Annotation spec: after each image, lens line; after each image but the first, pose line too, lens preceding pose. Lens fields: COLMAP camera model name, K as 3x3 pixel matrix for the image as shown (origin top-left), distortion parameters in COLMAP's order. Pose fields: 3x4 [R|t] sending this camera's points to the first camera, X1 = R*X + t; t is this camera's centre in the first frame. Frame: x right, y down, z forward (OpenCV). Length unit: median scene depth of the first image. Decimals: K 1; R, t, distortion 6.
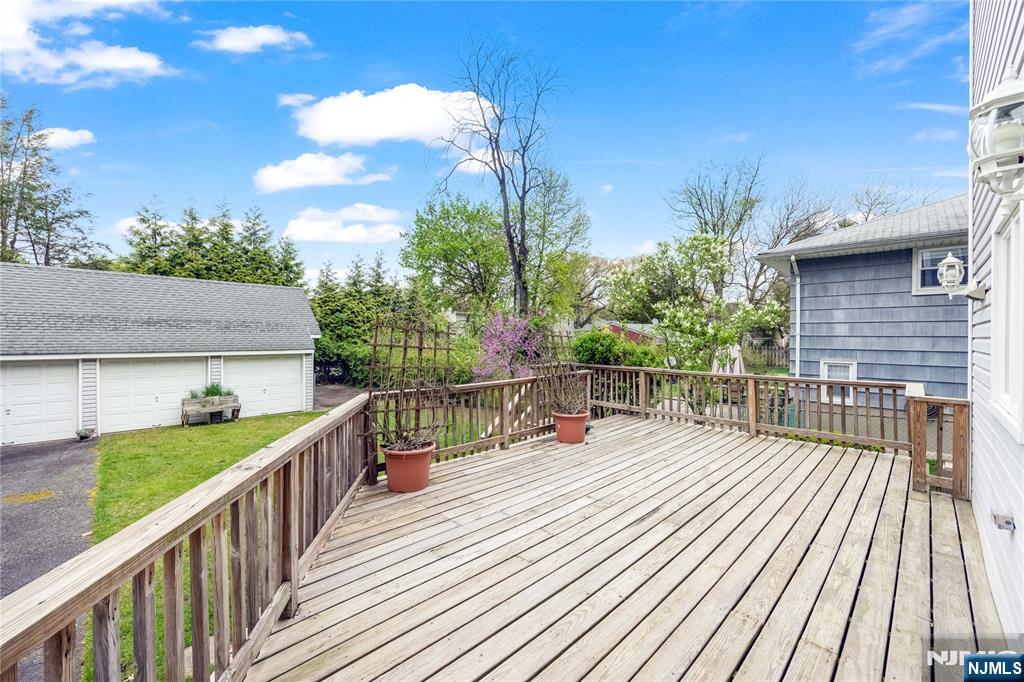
lens RADIAL K [[413.1, 0, 518.0], [0, 413.1, 340.2], [0, 0, 1]] dist [-0.015044, 0.001923]
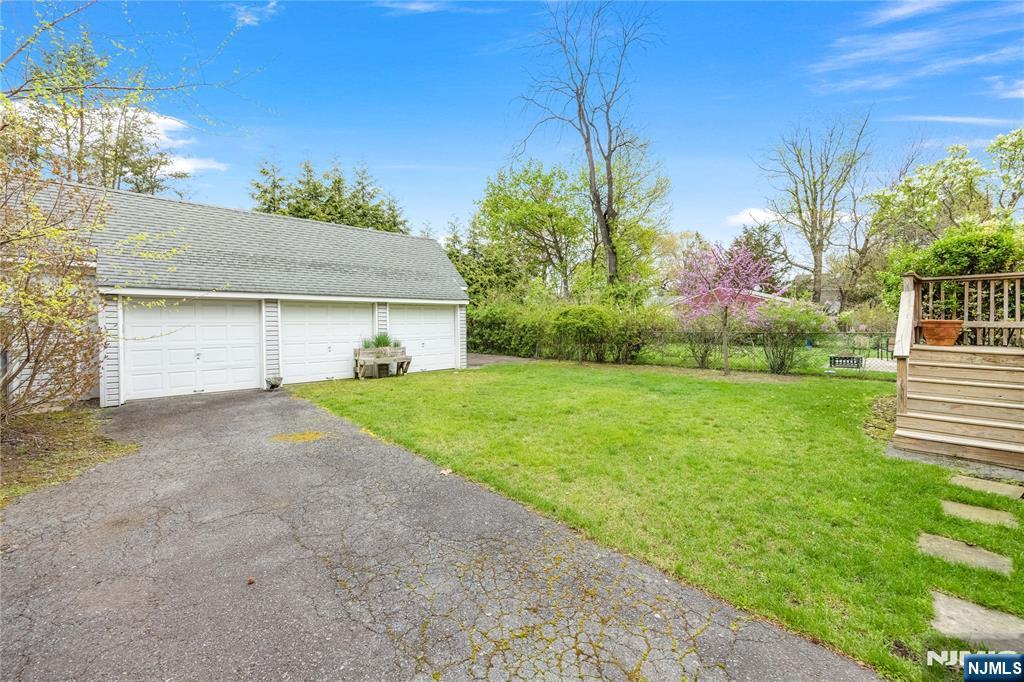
lens RADIAL K [[413.1, 0, 505.3], [0, 413.1, 335.4], [0, 0, 1]] dist [-0.015044, 0.001923]
pose [[0.998261, -0.008303, -0.058361, -0.415888], [0.009435, 0.999772, 0.019157, 0.094865], [0.058189, -0.019674, 0.998112, 0.108561]]
